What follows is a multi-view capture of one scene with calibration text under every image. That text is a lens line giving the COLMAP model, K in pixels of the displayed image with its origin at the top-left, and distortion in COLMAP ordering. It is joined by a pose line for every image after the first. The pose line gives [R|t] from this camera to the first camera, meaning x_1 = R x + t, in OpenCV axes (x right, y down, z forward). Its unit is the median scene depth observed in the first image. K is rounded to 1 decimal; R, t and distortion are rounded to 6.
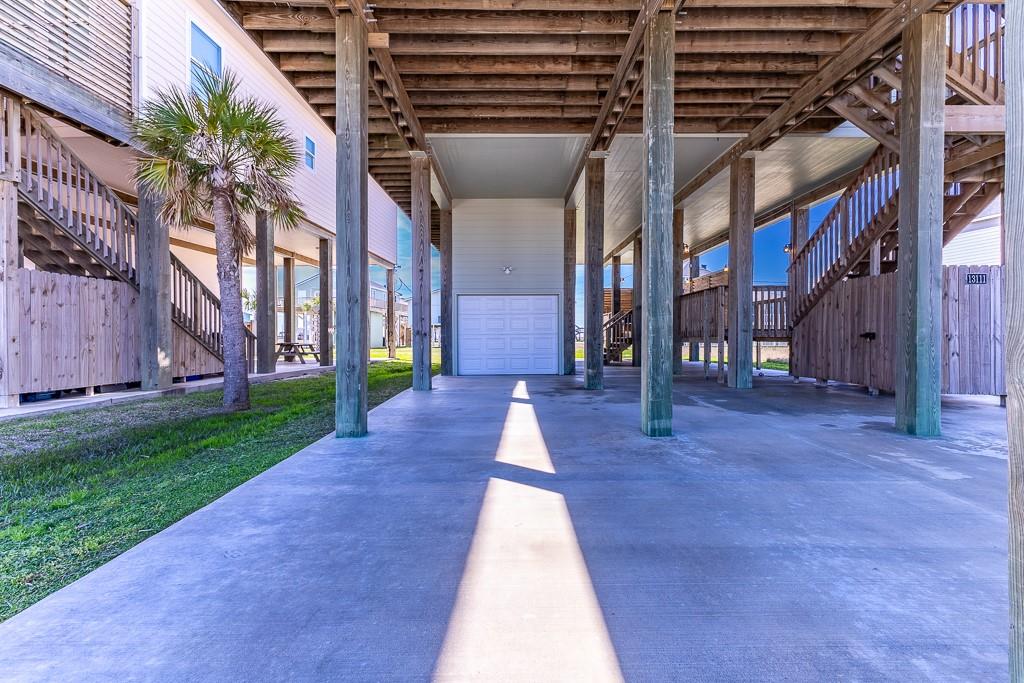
lens RADIAL K [[454.4, 0, 510.7], [0, 454.4, 335.4], [0, 0, 1]] dist [0.015227, -0.004949]
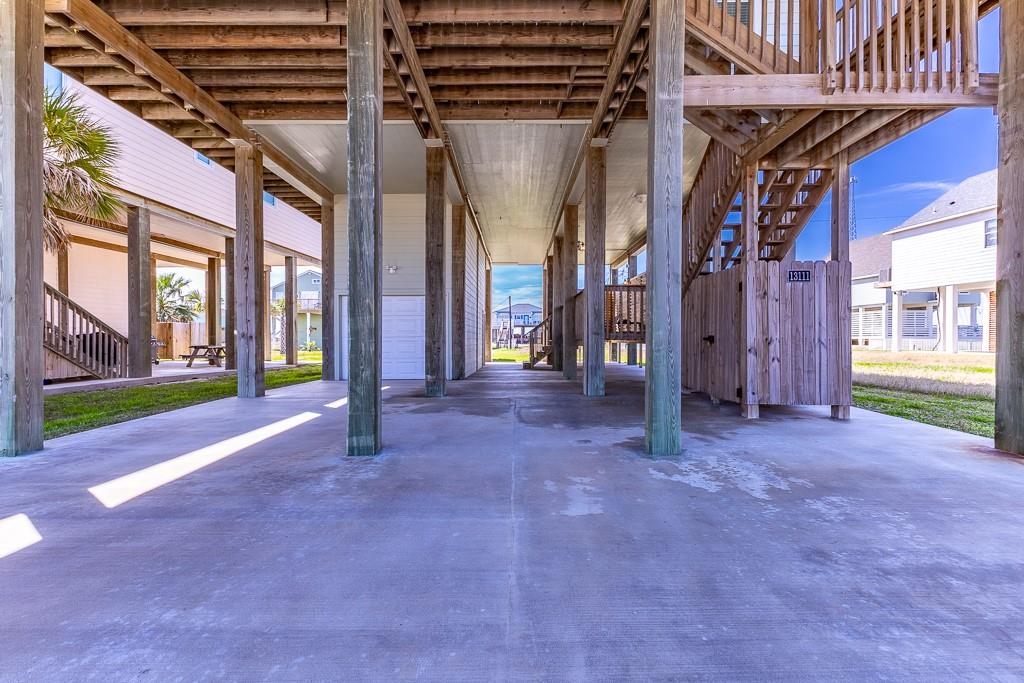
lens RADIAL K [[454.4, 0, 509.6], [0, 454.4, 336.2], [0, 0, 1]] dist [0.015227, -0.004949]
pose [[0.999928, 0.000900, -0.011939, 0.477779], [-0.000932, 0.999996, -0.002694, -0.002668], [0.011937, 0.002704, 0.999925, 0.103513]]
